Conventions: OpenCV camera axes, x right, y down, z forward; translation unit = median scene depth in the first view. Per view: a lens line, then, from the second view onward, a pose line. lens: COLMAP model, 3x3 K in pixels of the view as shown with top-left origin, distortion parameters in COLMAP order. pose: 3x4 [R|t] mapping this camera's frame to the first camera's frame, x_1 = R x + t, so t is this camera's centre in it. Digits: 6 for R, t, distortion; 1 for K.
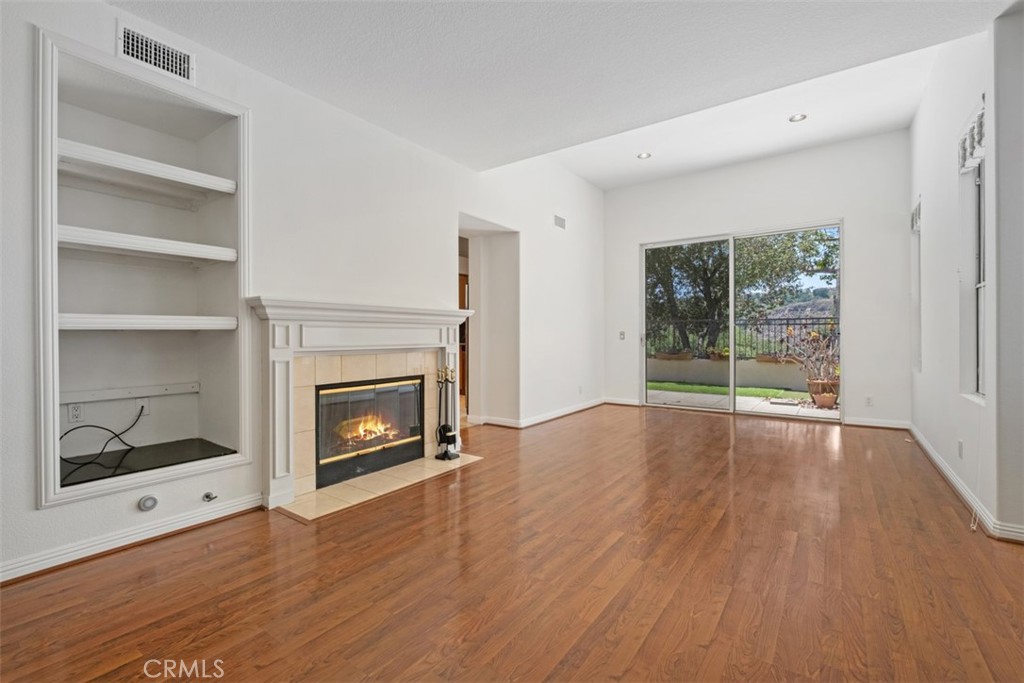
lens RADIAL K [[433.6, 0, 501.7], [0, 433.6, 339.6], [0, 0, 1]] dist [-0.001452, -0.000792]
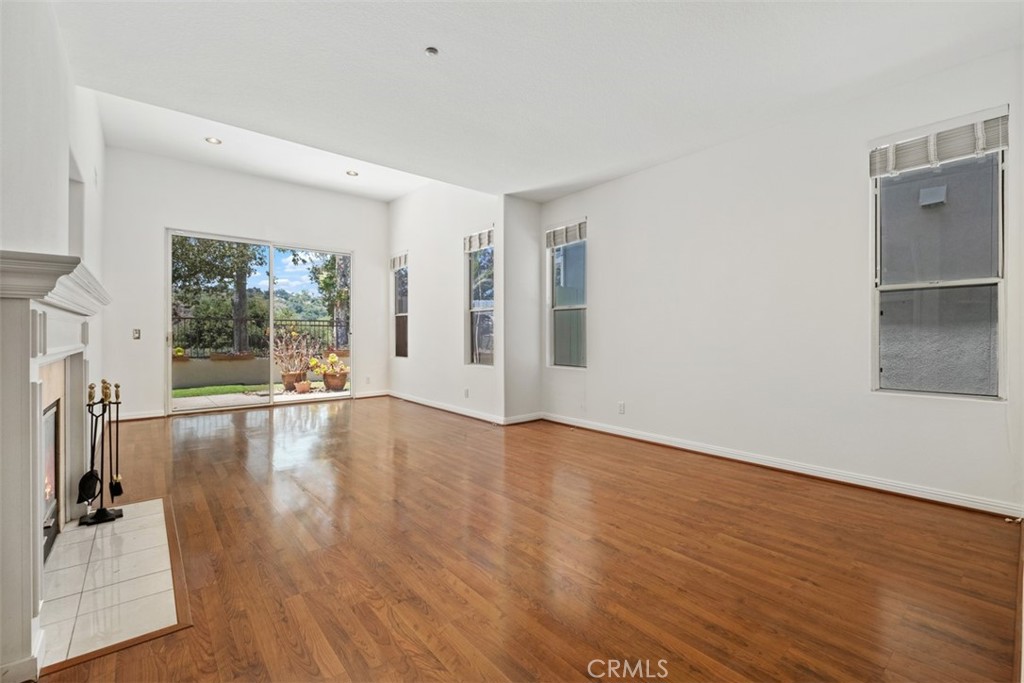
lens RADIAL K [[436.3, 0, 516.2], [0, 436.3, 328.5], [0, 0, 1]] dist [0.000914, -0.000257]
pose [[0.223153, 0.013367, 0.974692, -0.593680], [0.007070, 0.999857, -0.015331, -0.005490], [-0.974758, 0.010312, 0.223027, 0.231023]]
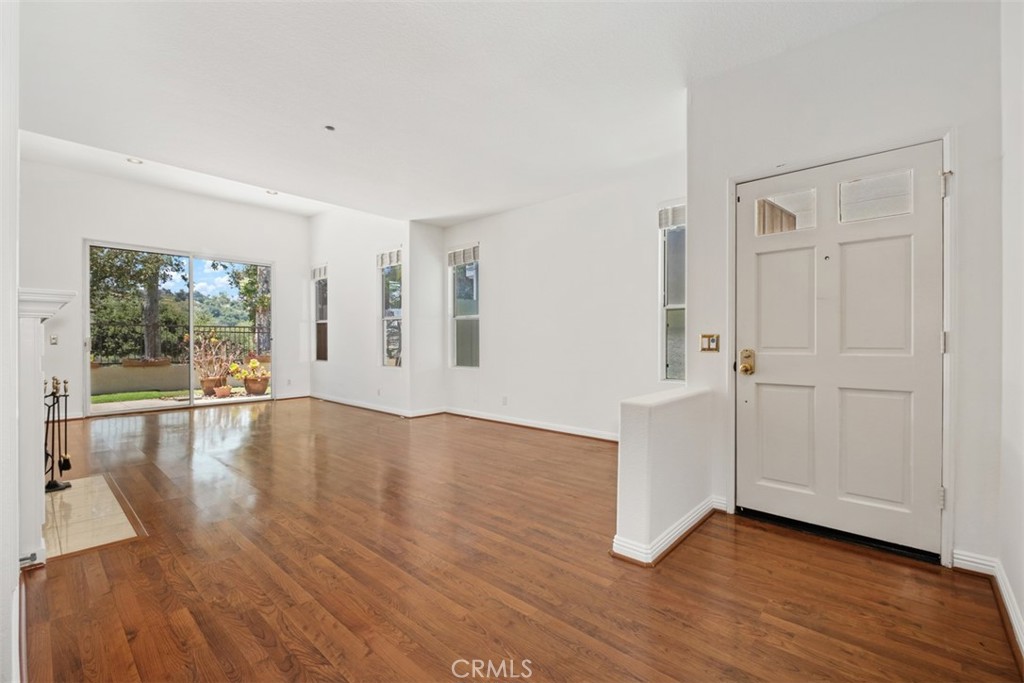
lens RADIAL K [[439.7, 0, 514.0], [0, 439.7, 336.1], [0, 0, 1]] dist [0.004161, -0.006104]
pose [[0.091794, 0.009407, 0.995734, -0.818029], [0.008200, 0.999914, -0.010203, -0.003974], [-0.995744, 0.009102, 0.091709, 0.060418]]
